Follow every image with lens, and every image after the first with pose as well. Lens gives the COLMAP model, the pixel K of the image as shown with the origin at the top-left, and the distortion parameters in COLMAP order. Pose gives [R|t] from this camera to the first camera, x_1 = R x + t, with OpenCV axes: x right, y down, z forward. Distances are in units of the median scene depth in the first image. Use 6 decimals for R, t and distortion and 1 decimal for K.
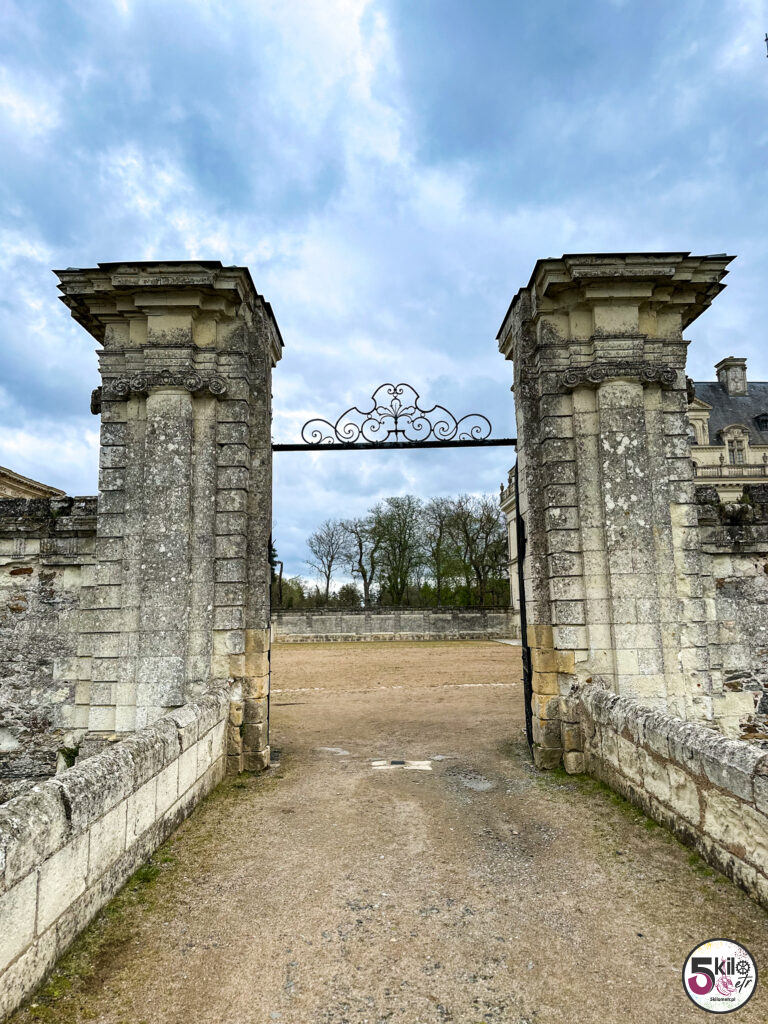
lens RADIAL K [[720.9, 0, 385.0], [0, 720.9, 511.9], [0, 0, 1]] dist [0.098174, -0.001096]
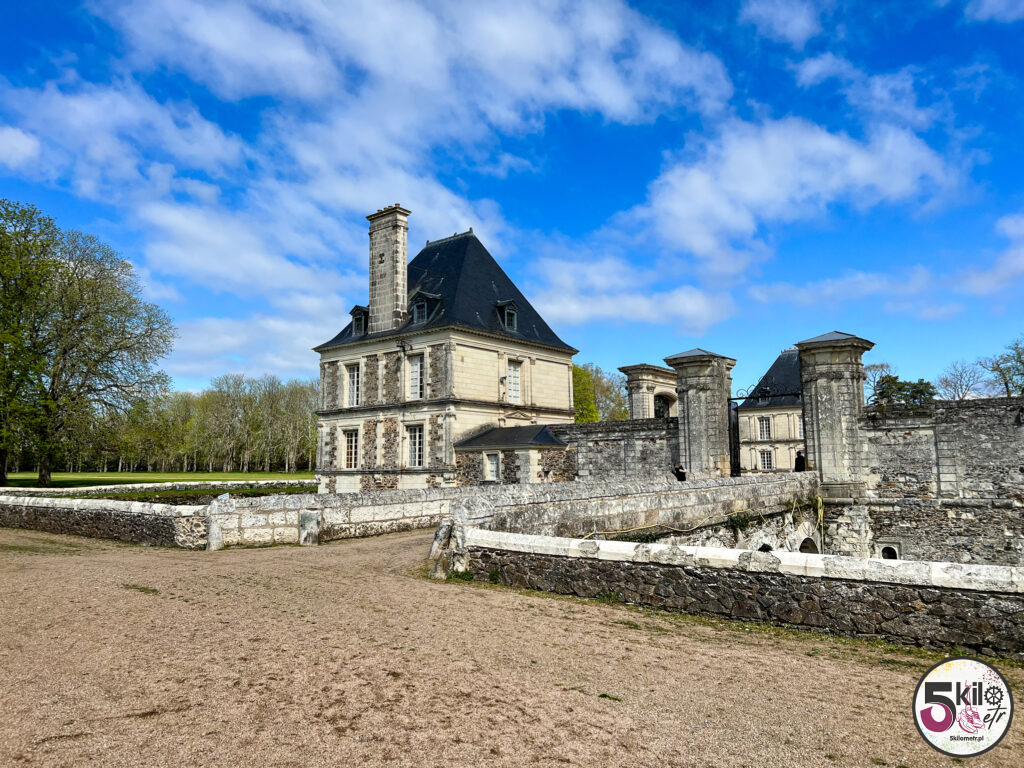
lens RADIAL K [[769.7, 0, 537.2], [0, 769.7, 392.4], [0, 0, 1]] dist [0.057098, -0.014384]
pose [[0.804508, -0.051793, -0.591679, 1.347725], [0.082661, 0.996259, 0.025186, -0.310443], [0.588161, -0.069171, 0.805780, -2.545922]]
